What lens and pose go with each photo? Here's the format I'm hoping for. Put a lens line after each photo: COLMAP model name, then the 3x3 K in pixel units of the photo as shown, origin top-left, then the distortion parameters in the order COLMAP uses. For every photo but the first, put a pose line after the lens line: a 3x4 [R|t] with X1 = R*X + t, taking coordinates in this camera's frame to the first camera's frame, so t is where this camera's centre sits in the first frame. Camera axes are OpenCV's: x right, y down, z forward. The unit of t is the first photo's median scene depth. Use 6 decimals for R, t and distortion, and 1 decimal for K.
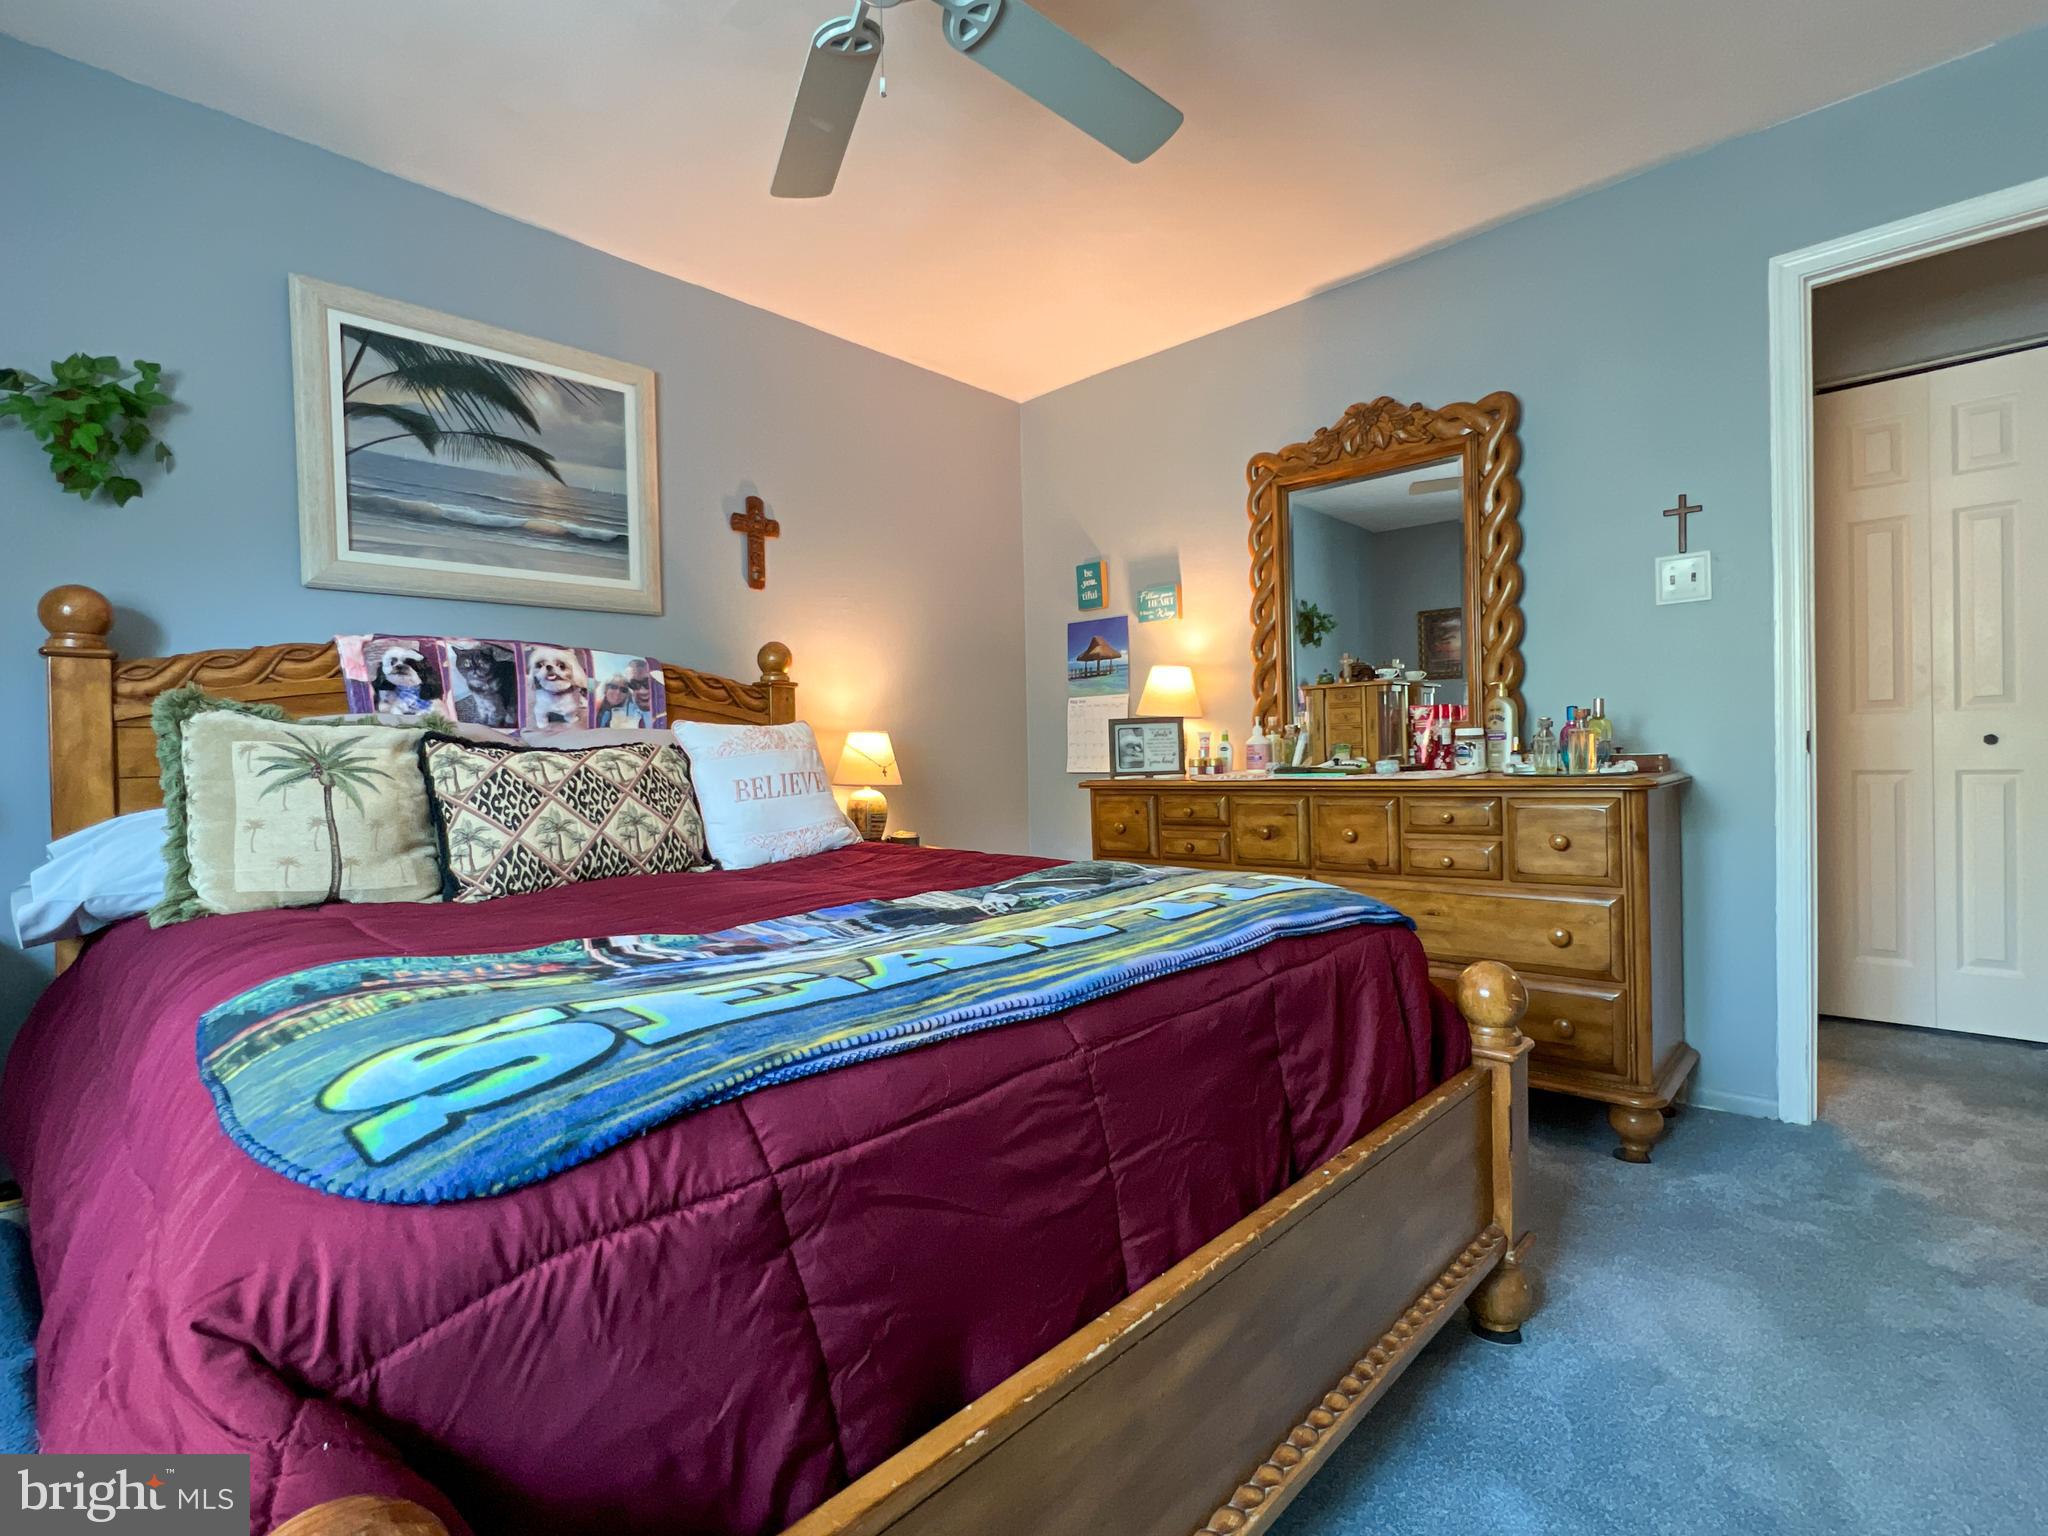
lens RADIAL K [[967.9, 0, 1024.3], [0, 967.9, 771.3], [0, 0, 1]] dist [-0.006770, 0.002820]
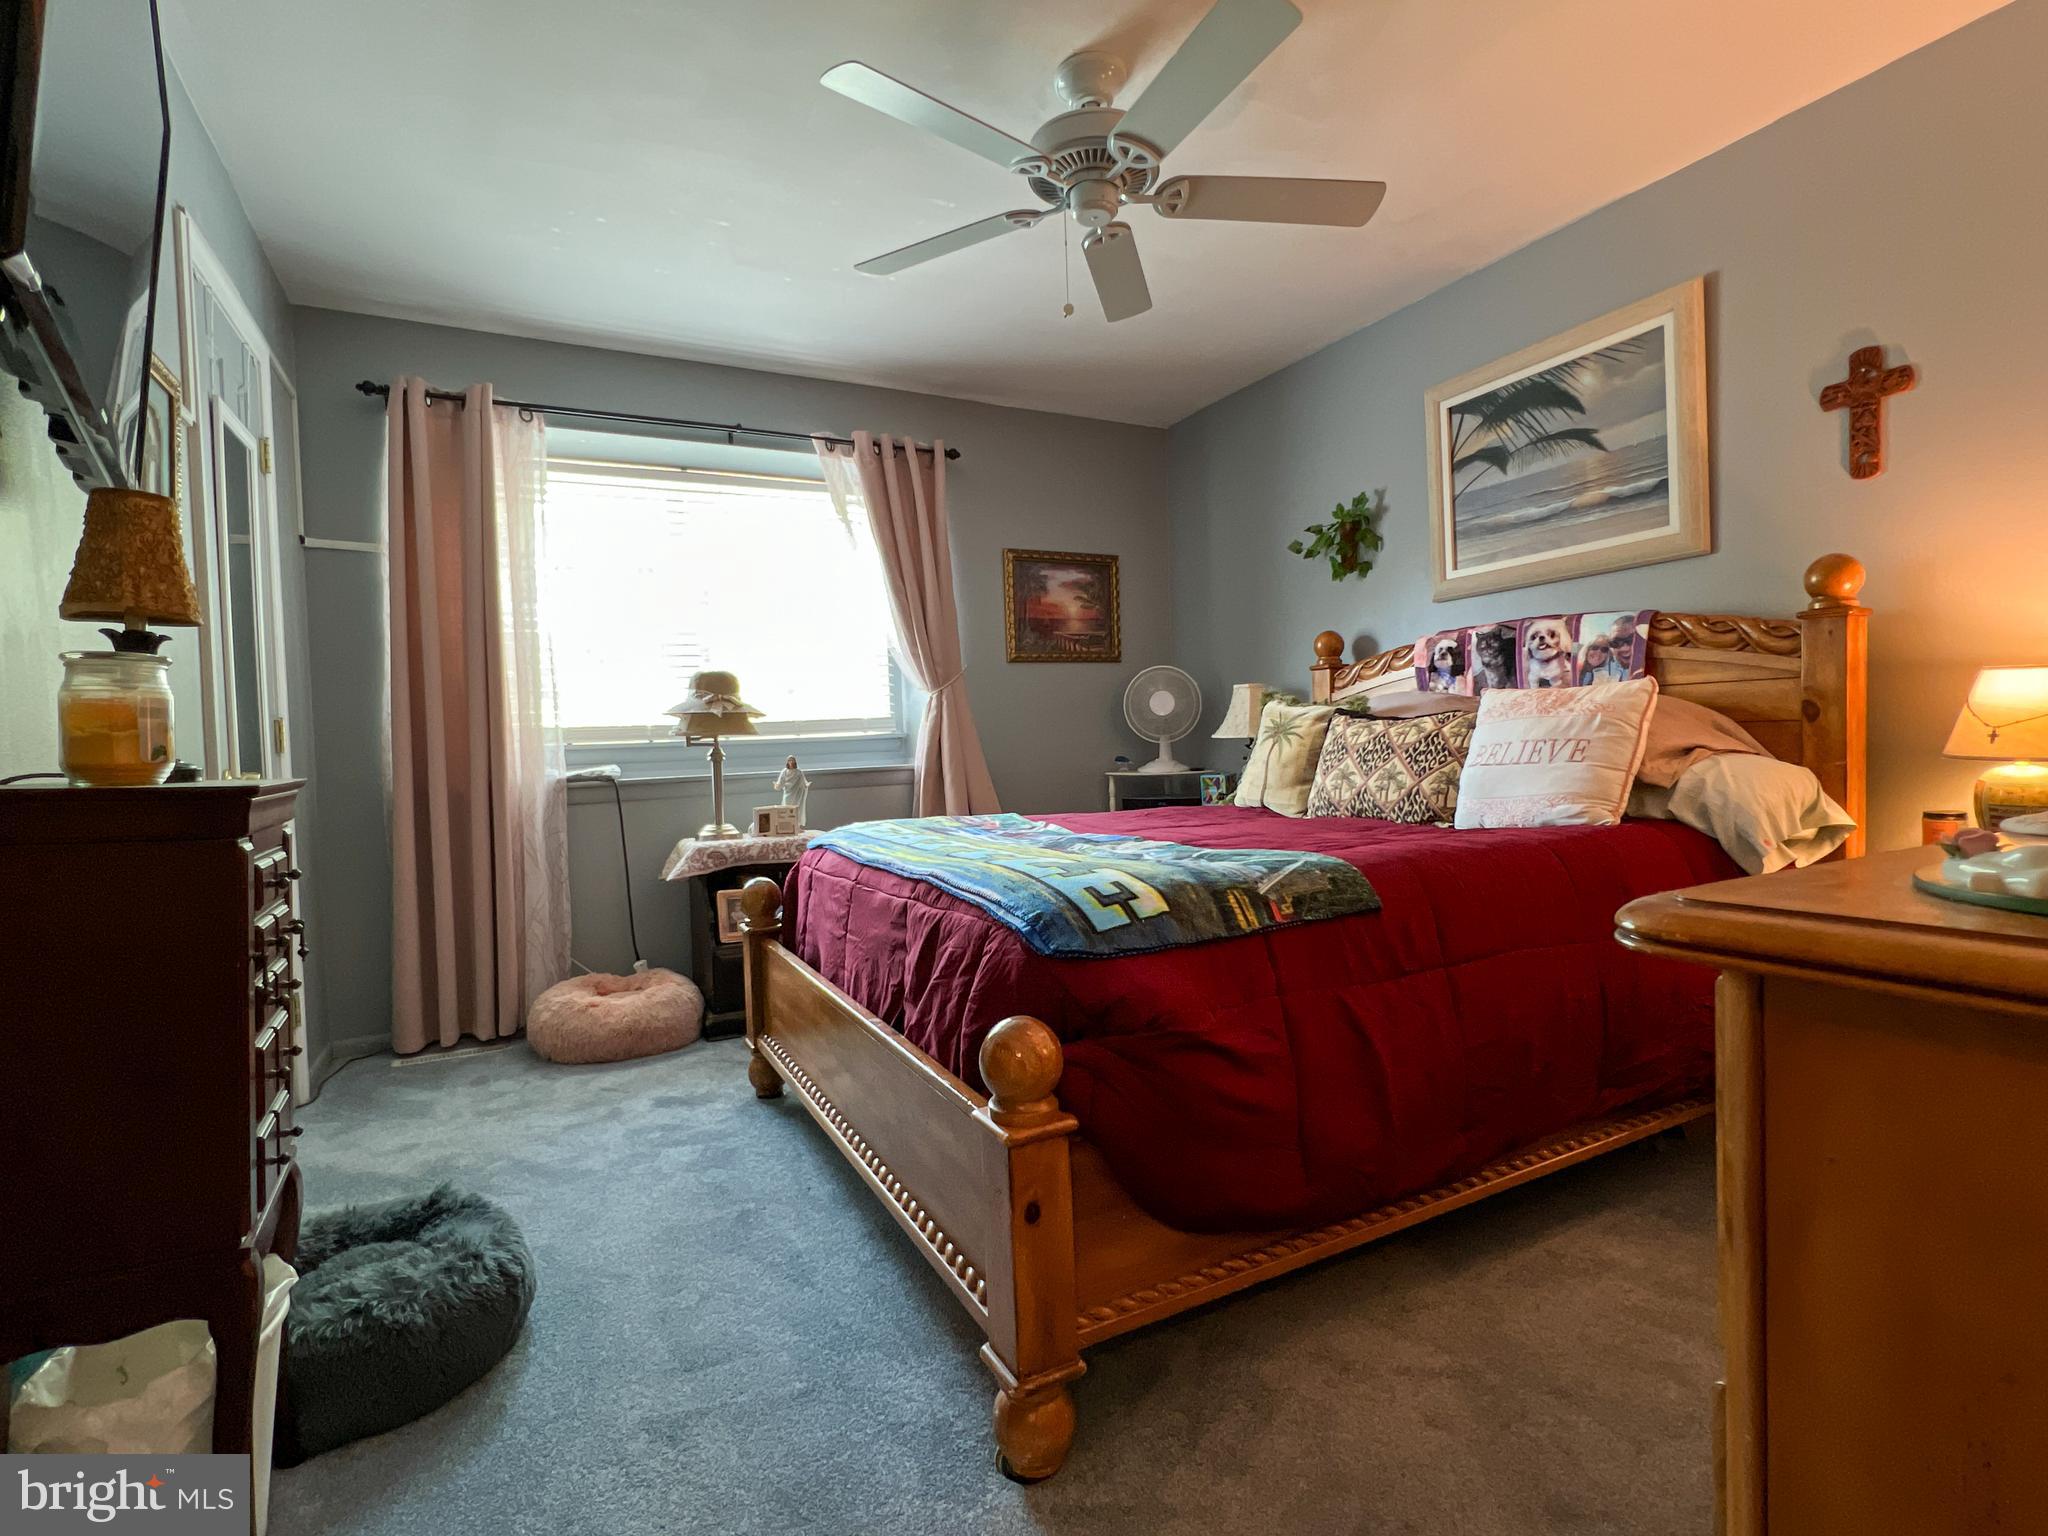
lens RADIAL K [[967.9, 0, 1024.3], [0, 967.9, 771.3], [0, 0, 1]] dist [-0.006770, 0.002820]
pose [[-0.323026, 0.065784, -0.944101, 0.766124], [0.026497, 0.997819, 0.060461, -0.036189], [0.946019, -0.005486, -0.324065, 0.785930]]
